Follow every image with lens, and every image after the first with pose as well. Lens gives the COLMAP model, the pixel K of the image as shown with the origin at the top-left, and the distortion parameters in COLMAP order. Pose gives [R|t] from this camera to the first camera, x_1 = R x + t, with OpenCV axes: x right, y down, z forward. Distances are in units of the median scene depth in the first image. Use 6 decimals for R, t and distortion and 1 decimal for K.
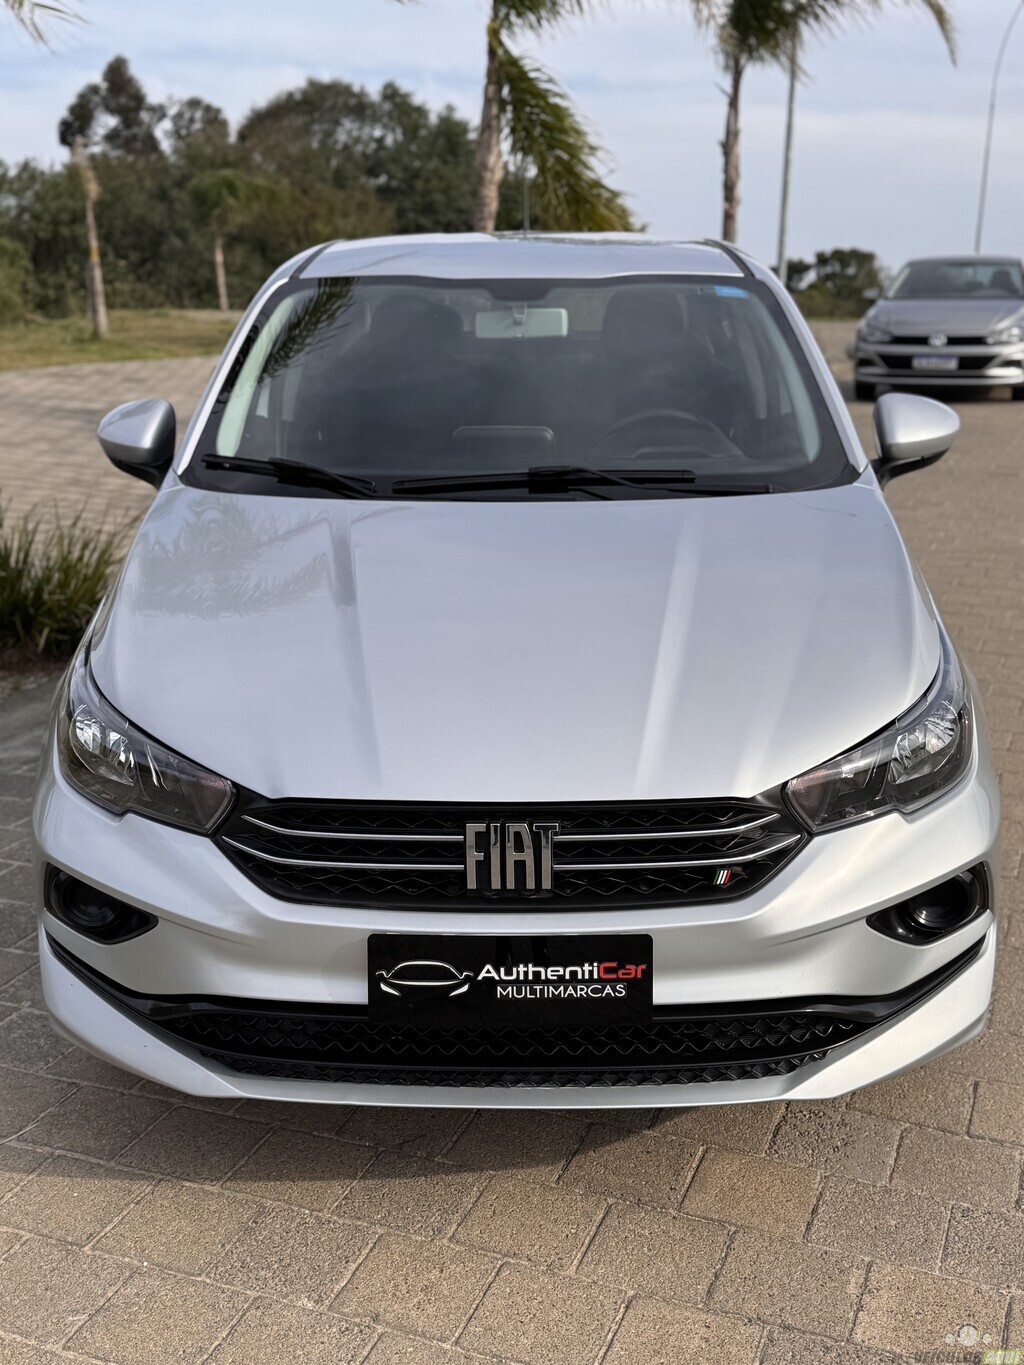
lens RADIAL K [[1532.4, 0, 512.0], [0, 1532.4, 682.5], [0, 0, 1]] dist [0.122594, -0.010913]
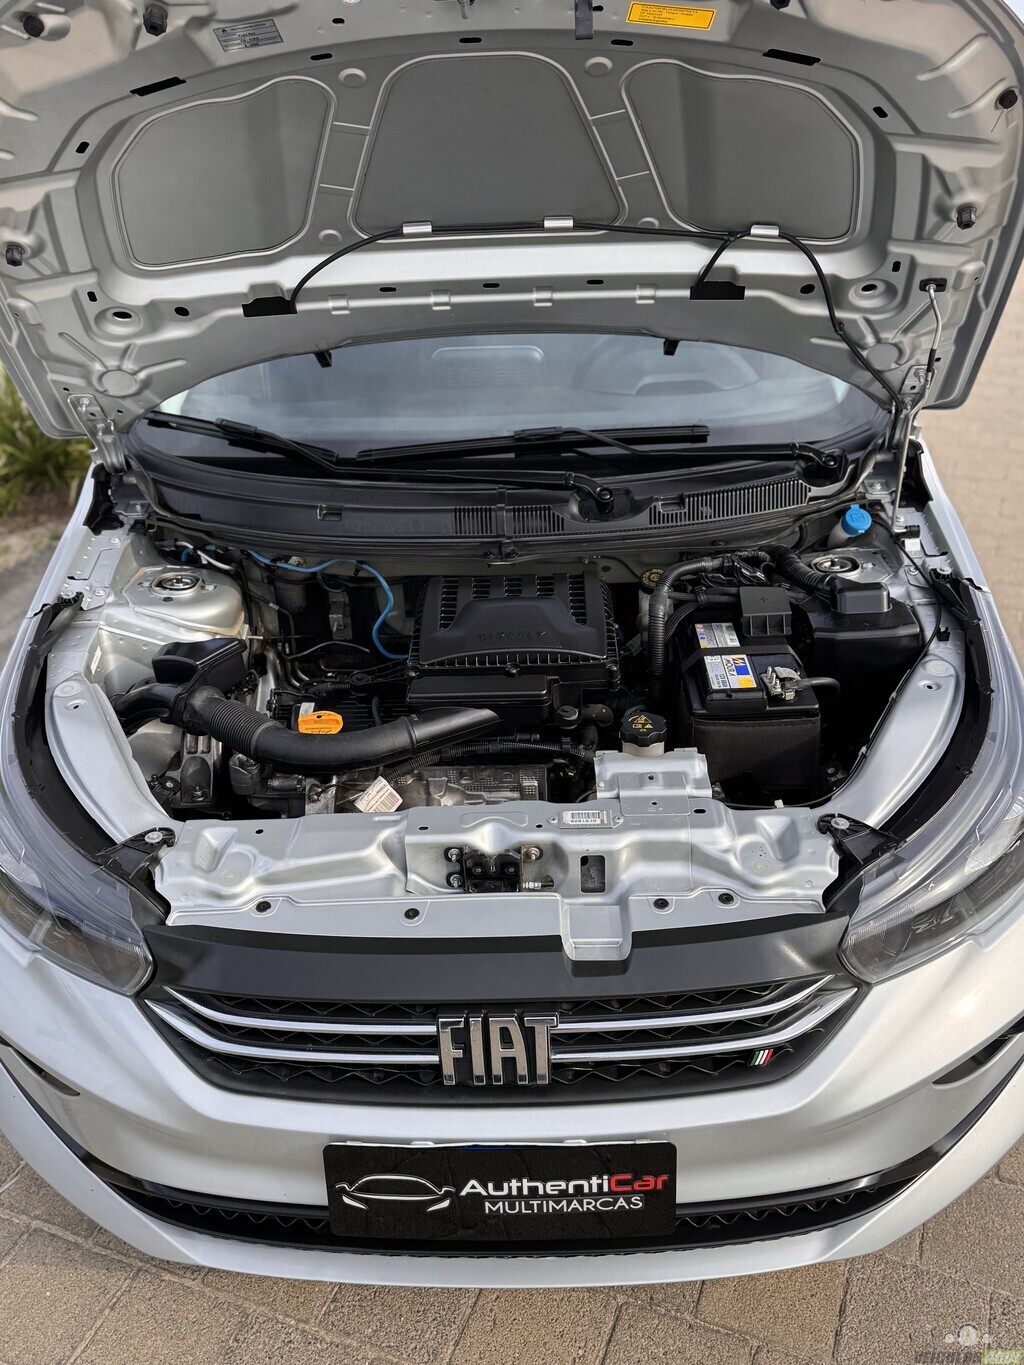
lens RADIAL K [[1210.3, 0, 512.0], [0, 1210.3, 682.5], [0, 0, 1]] dist [0.008081, -0.008206]
pose [[0.999601, -0.025345, -0.012452, 0.019378], [0.027490, 0.974229, 0.223880, -0.210579], [0.006457, -0.224133, 0.974537, 0.431031]]
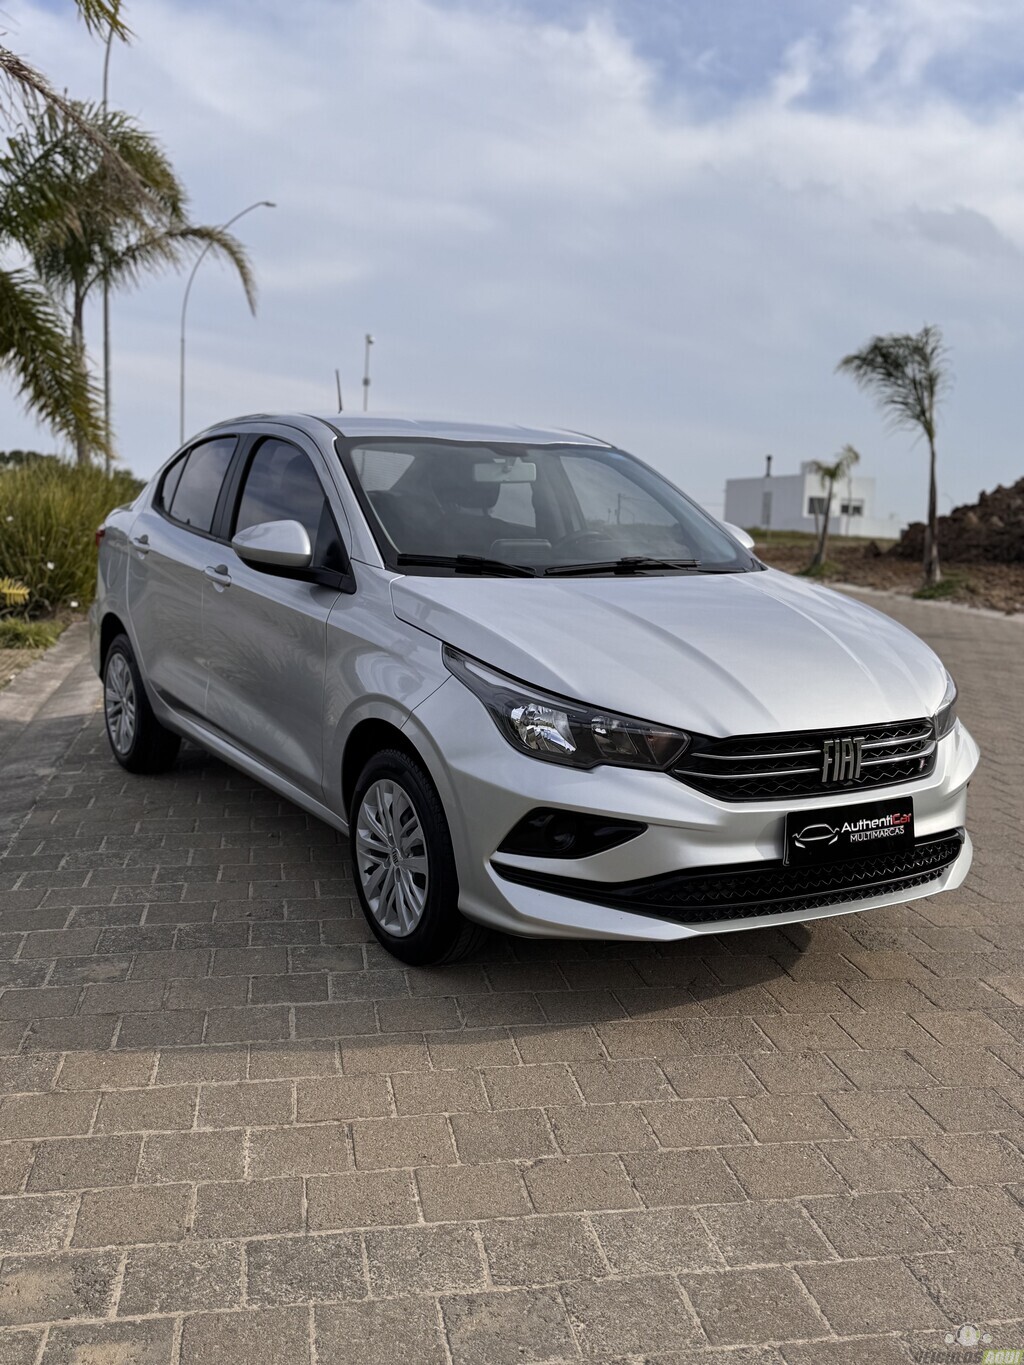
lens RADIAL K [[1370.6, 0, 512.0], [0, 1370.6, 682.5], [0, 0, 1]] dist [0.051479, -0.005191]
pose [[0.851449, -0.051012, 0.521950, -1.099623], [0.108340, 0.990899, -0.079889, 0.109639], [-0.513124, 0.124569, 0.849227, -0.119930]]
